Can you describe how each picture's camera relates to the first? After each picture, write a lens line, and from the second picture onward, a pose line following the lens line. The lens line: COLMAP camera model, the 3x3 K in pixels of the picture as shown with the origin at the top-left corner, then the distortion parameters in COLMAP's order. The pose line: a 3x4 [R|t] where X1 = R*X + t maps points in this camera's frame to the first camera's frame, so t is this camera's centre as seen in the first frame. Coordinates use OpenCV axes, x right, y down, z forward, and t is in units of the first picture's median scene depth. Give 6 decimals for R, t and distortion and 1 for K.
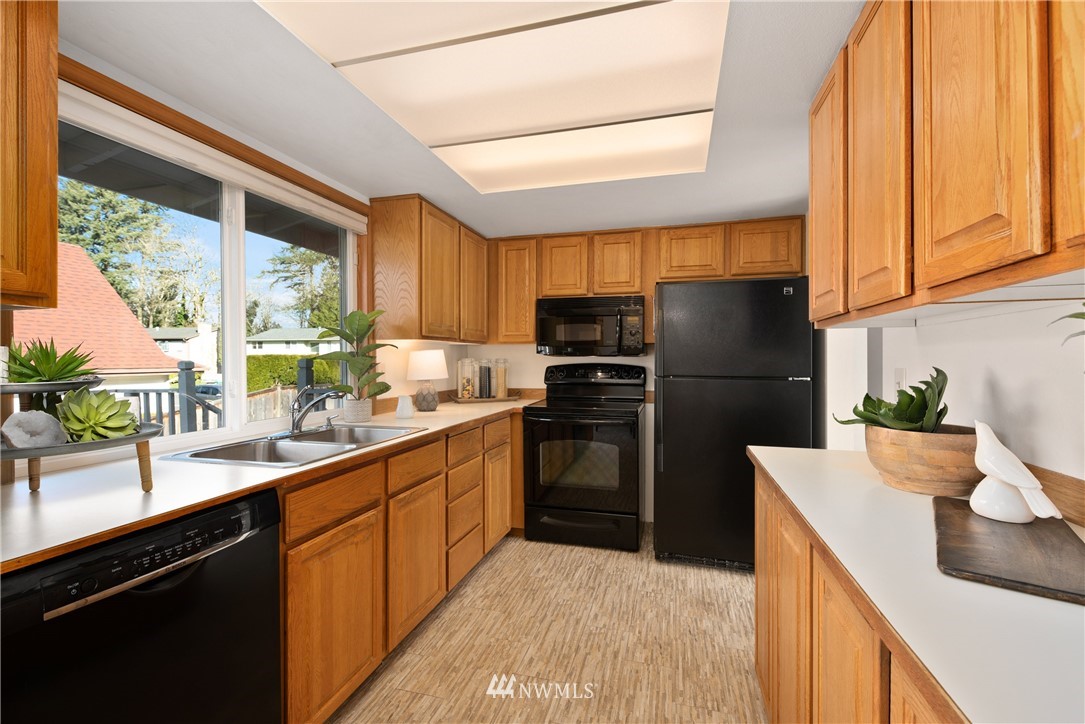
lens RADIAL K [[483.2, 0, 541.5], [0, 483.2, 361.6], [0, 0, 1]] dist [0.015396, -0.002953]
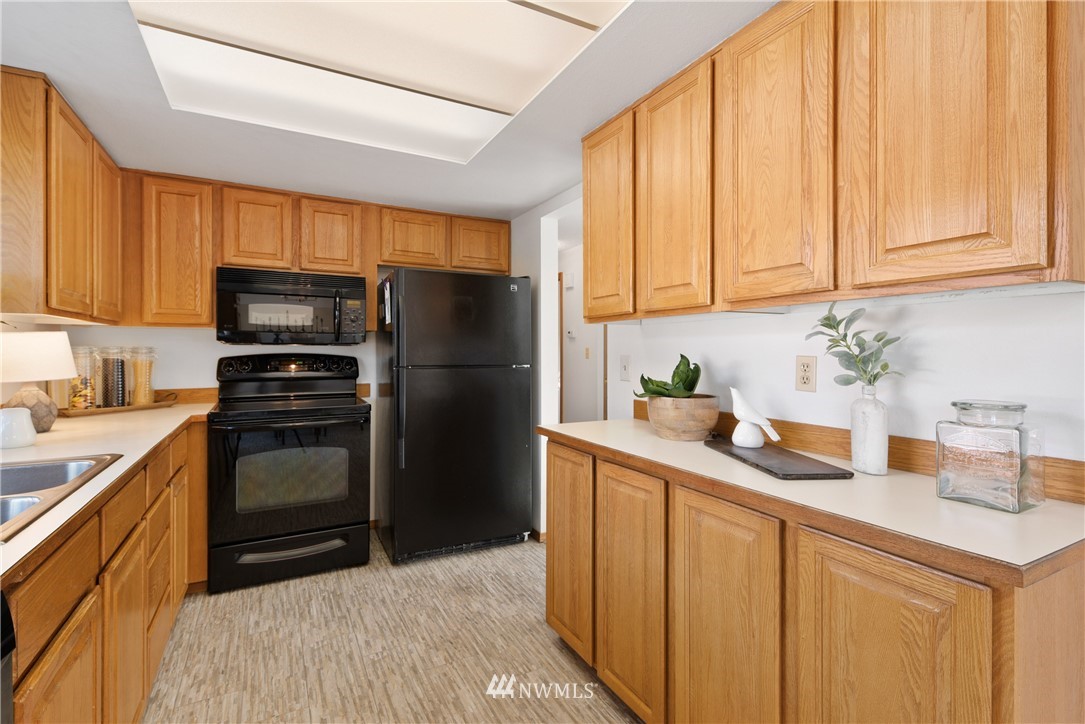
lens RADIAL K [[518.9, 0, 547.8], [0, 518.9, 352.1], [0, 0, 1]] dist [0.019927, -0.004843]
pose [[0.709255, -0.001161, 0.704951, -0.245824], [0.001889, 0.999998, -0.000254, 0.002510], [-0.704949, 0.001512, 0.709256, 0.081524]]
